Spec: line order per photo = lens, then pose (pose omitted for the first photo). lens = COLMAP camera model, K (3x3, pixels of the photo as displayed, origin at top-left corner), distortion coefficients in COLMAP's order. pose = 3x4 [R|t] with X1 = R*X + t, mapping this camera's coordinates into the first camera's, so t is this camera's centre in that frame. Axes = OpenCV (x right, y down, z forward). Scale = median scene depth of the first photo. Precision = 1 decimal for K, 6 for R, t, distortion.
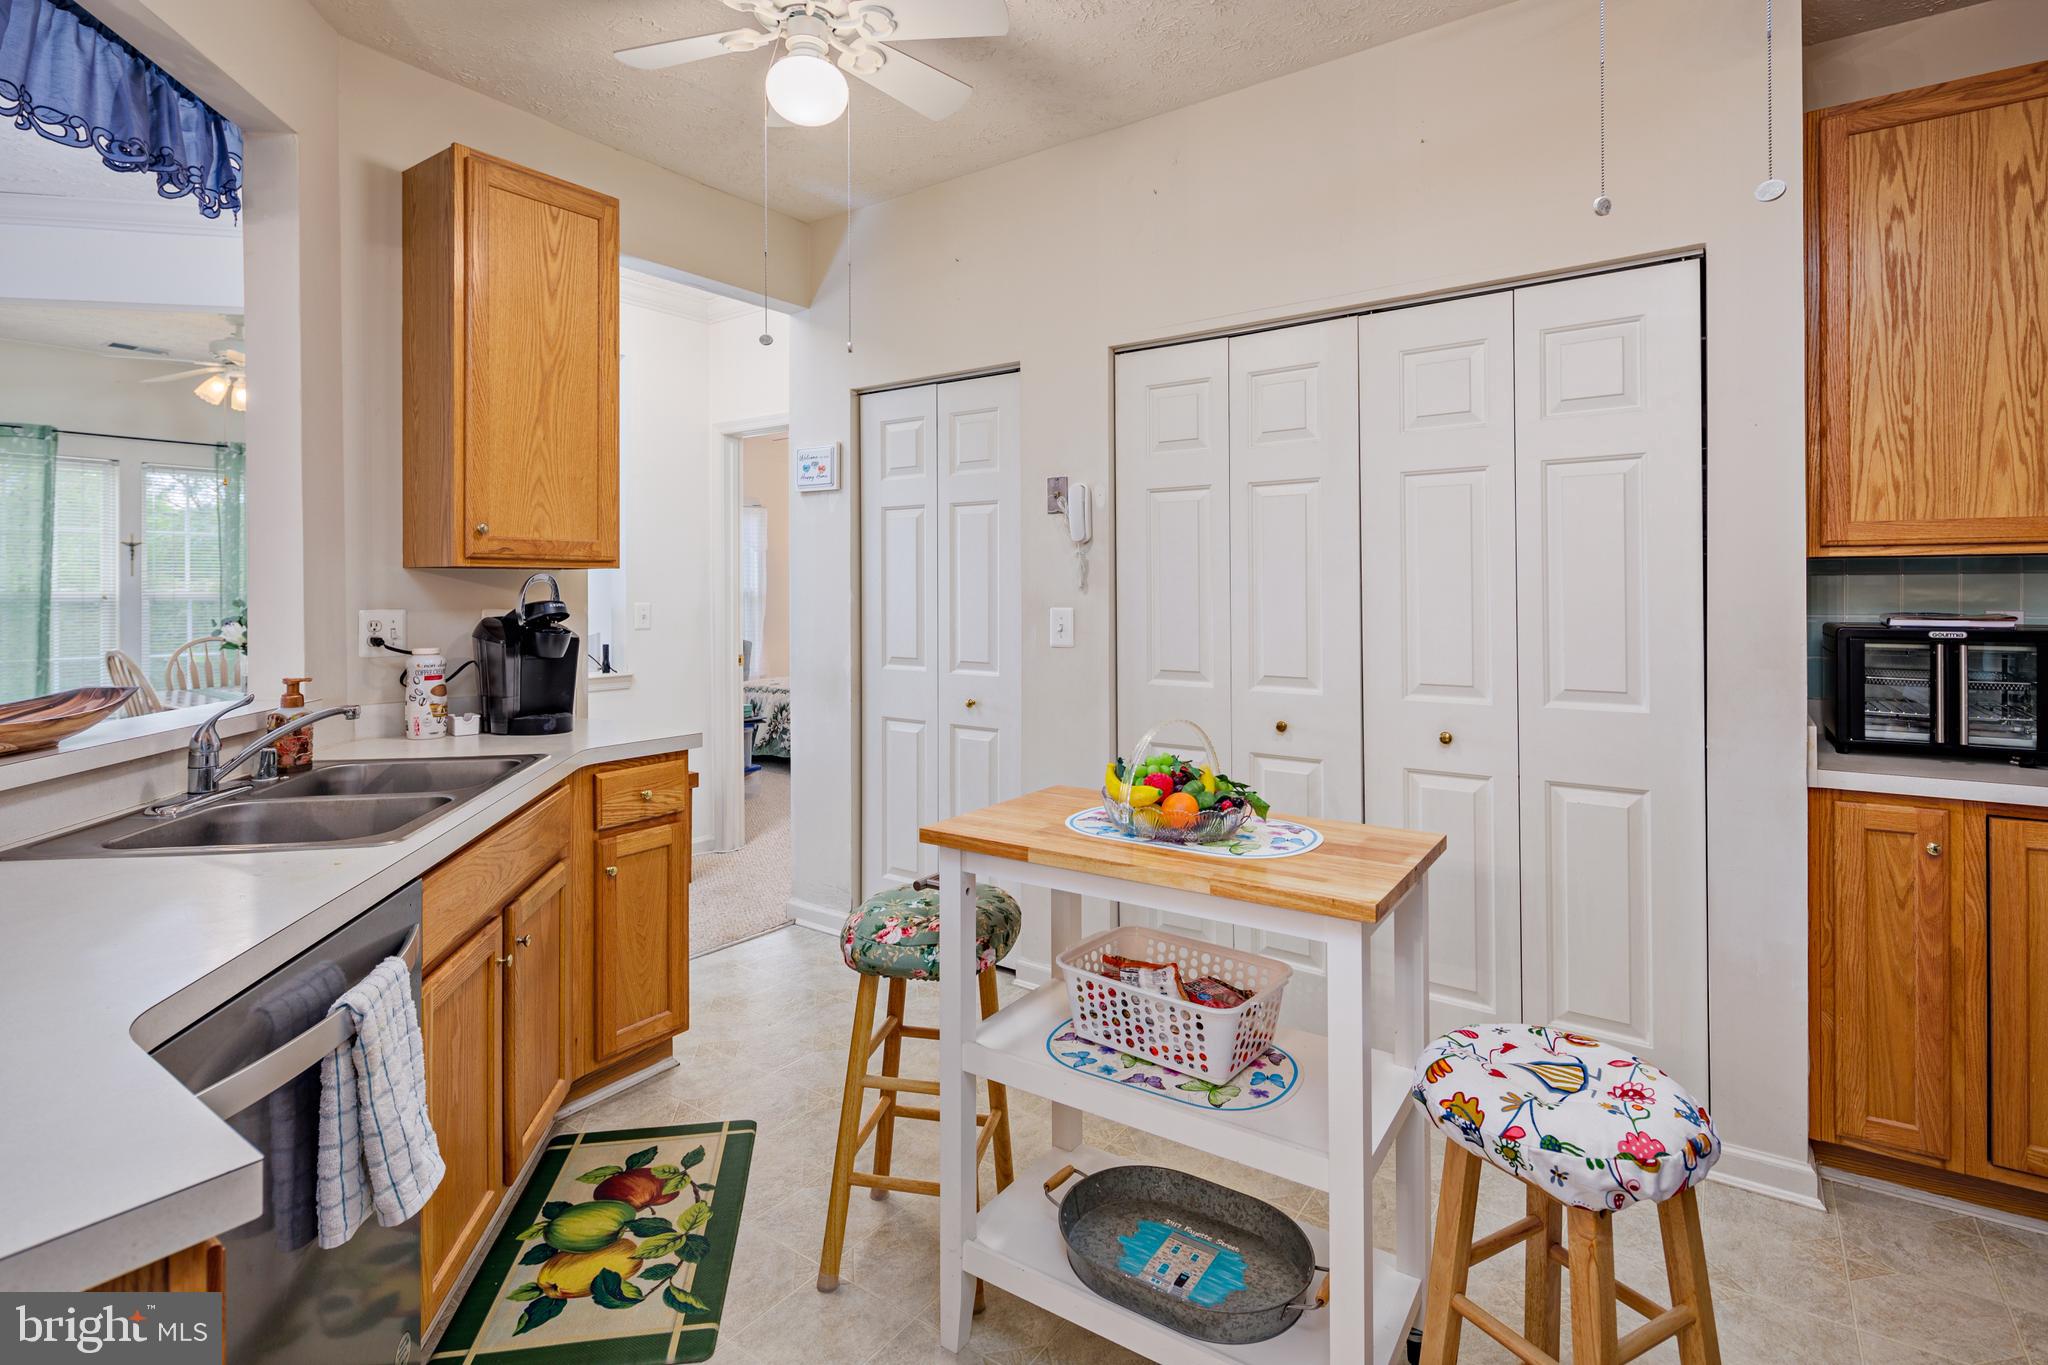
lens RADIAL K [[997.4, 0, 1016.6], [0, 997.4, 584.3], [0, 0, 1]] dist [0.003121, -0.003787]
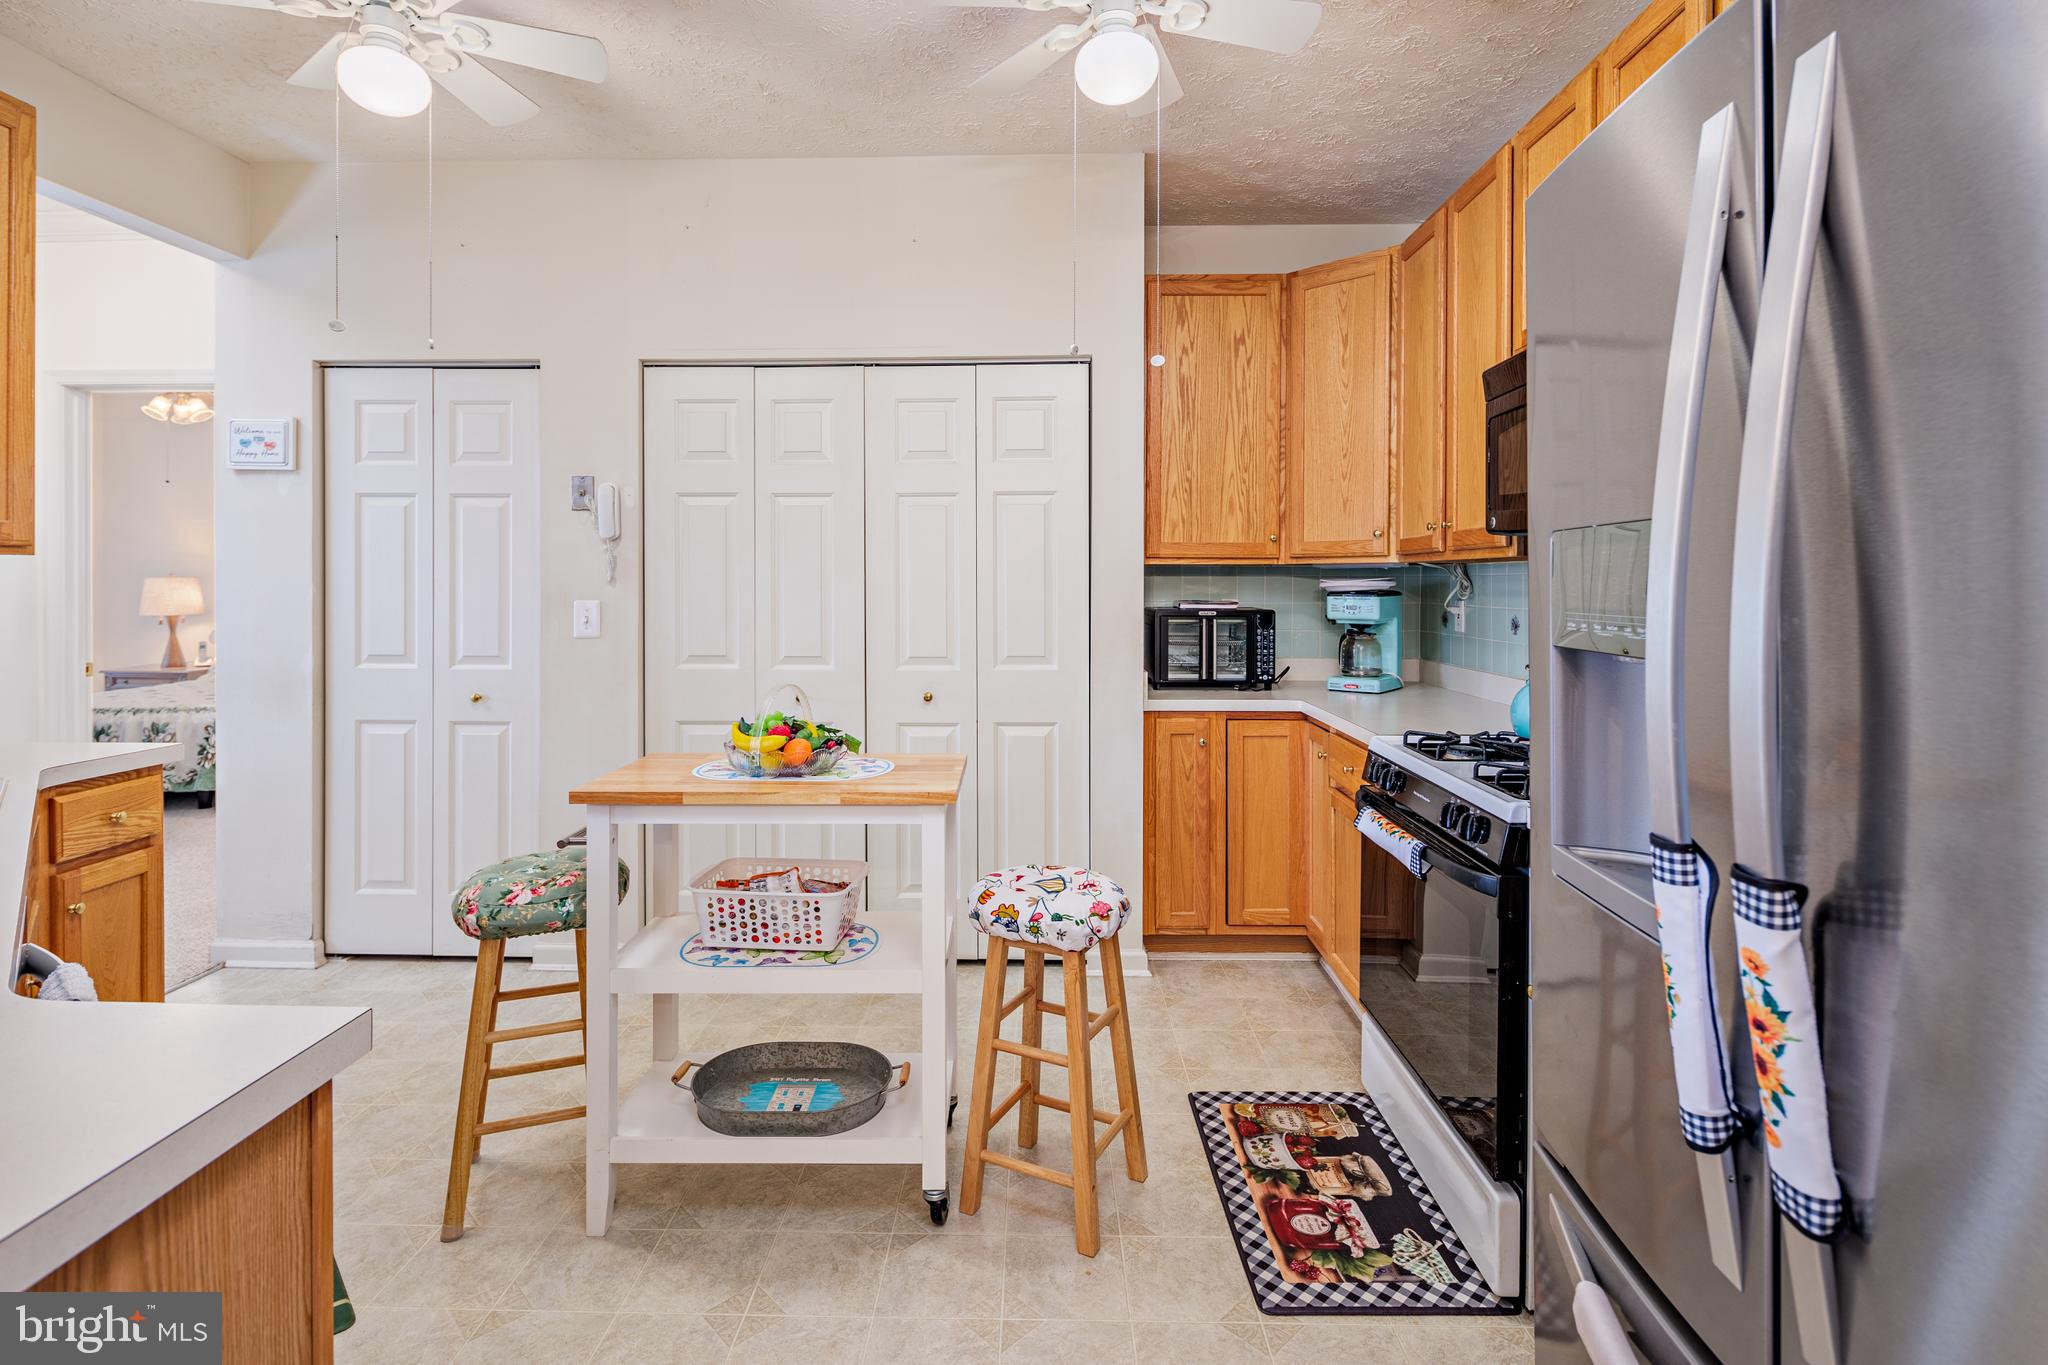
lens RADIAL K [[1002.0, 0, 1017.9], [0, 1002.0, 580.0], [0, 0, 1]] dist [0.001975, -0.000294]
pose [[0.826970, 0.006063, 0.562213, -0.240330], [-0.007003, 0.999975, -0.000483, -0.001141], [-0.562202, -0.003537, 0.826992, -0.179884]]
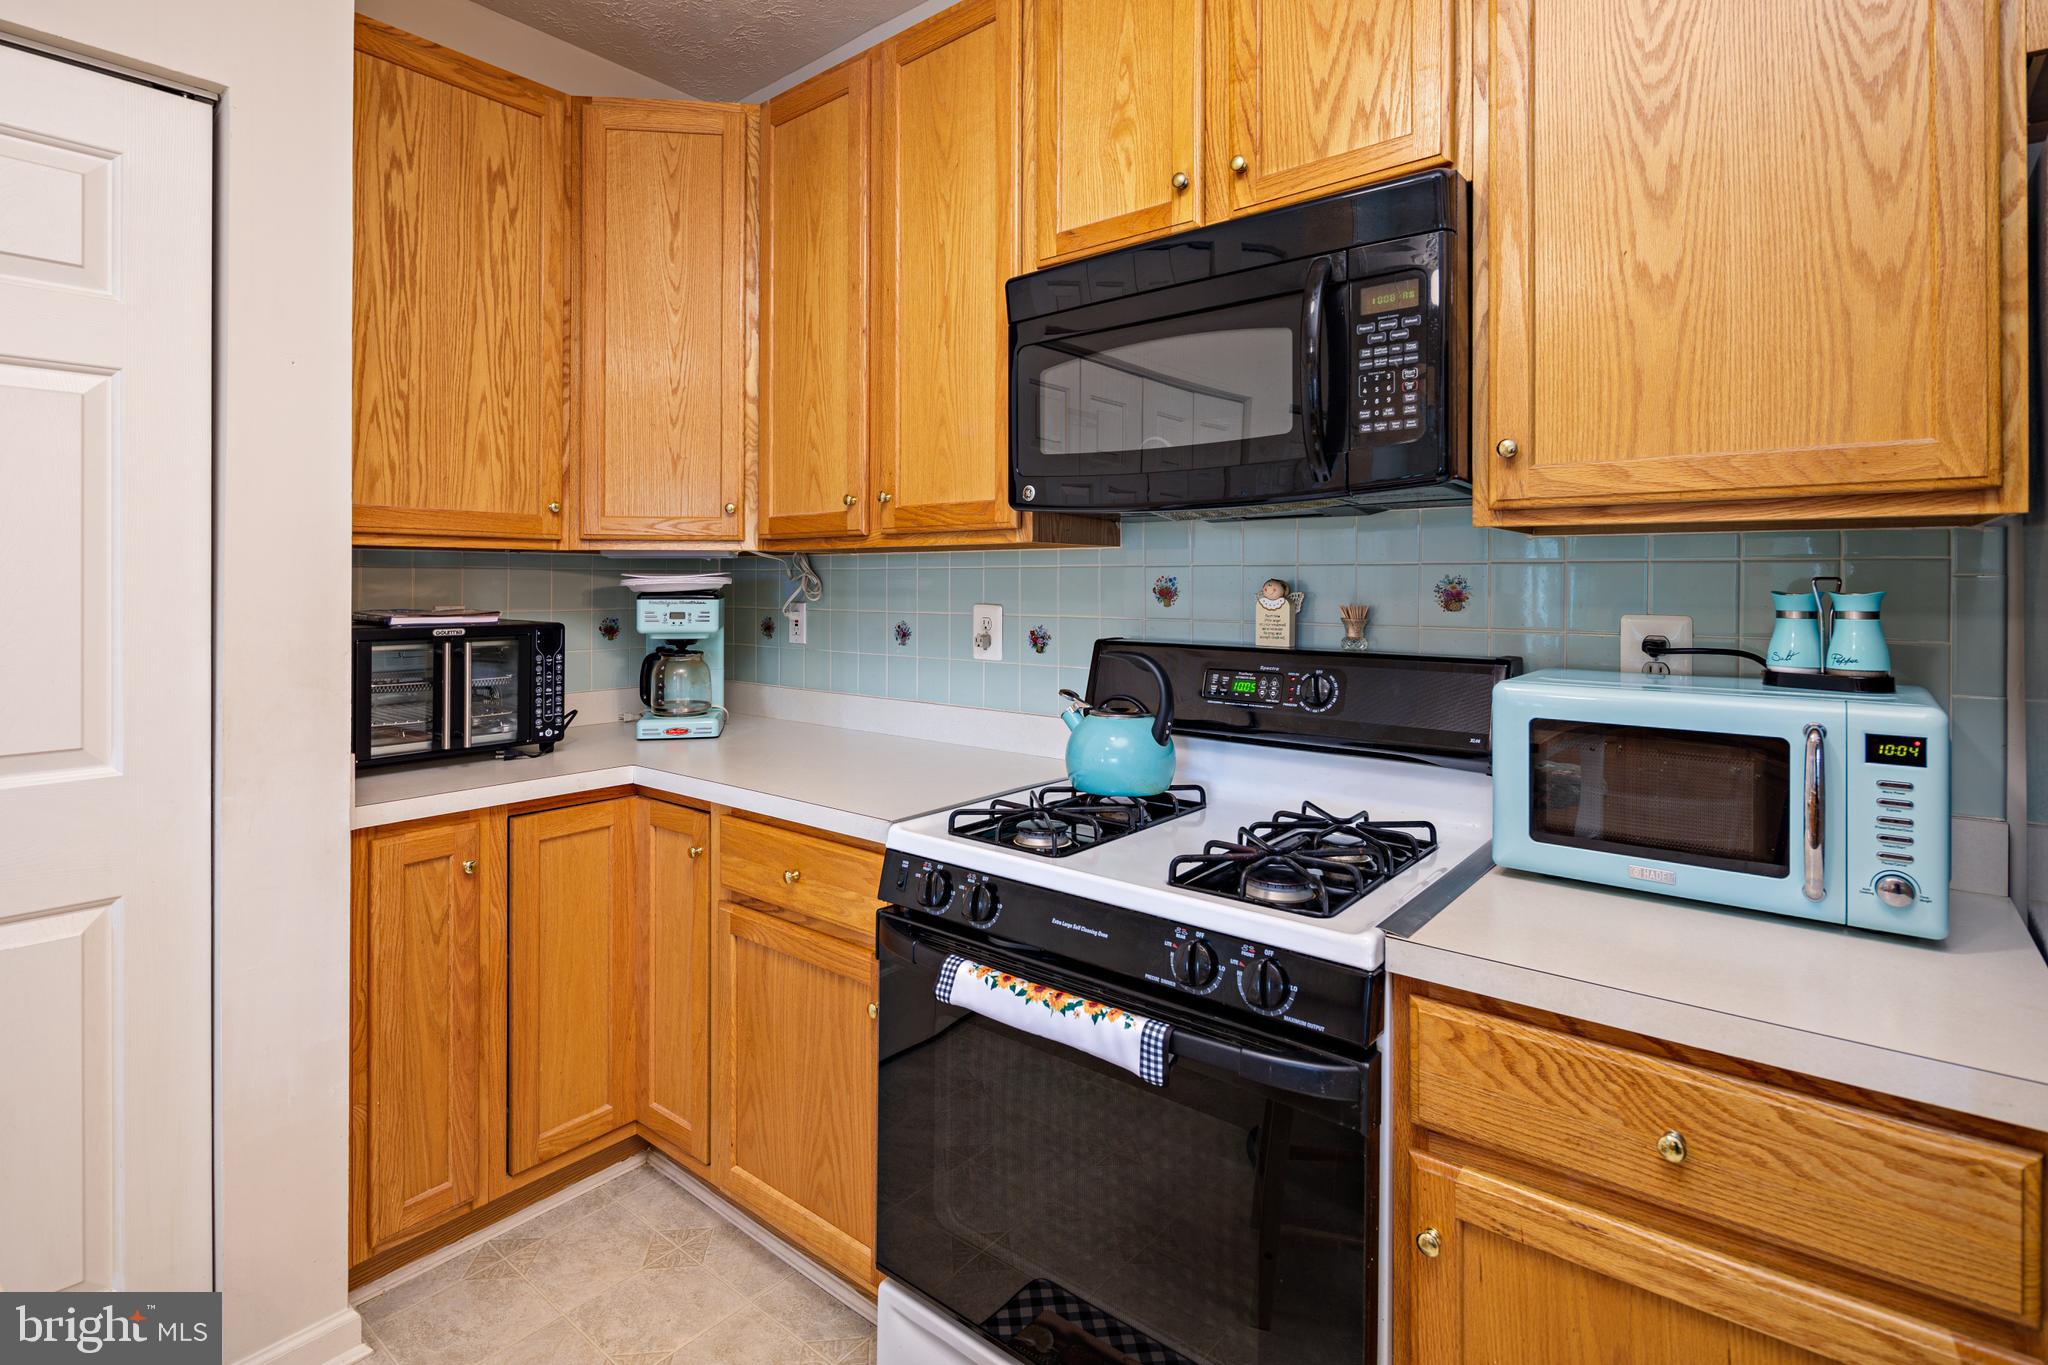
lens RADIAL K [[1002.0, 0, 1017.9], [0, 1002.0, 580.0], [0, 0, 1]] dist [0.001975, -0.000294]
pose [[0.068388, 0.008284, 0.997624, 0.028745], [-0.005996, 0.999951, -0.007892, 0.005458], [-0.997641, -0.005442, 0.068434, 0.382599]]
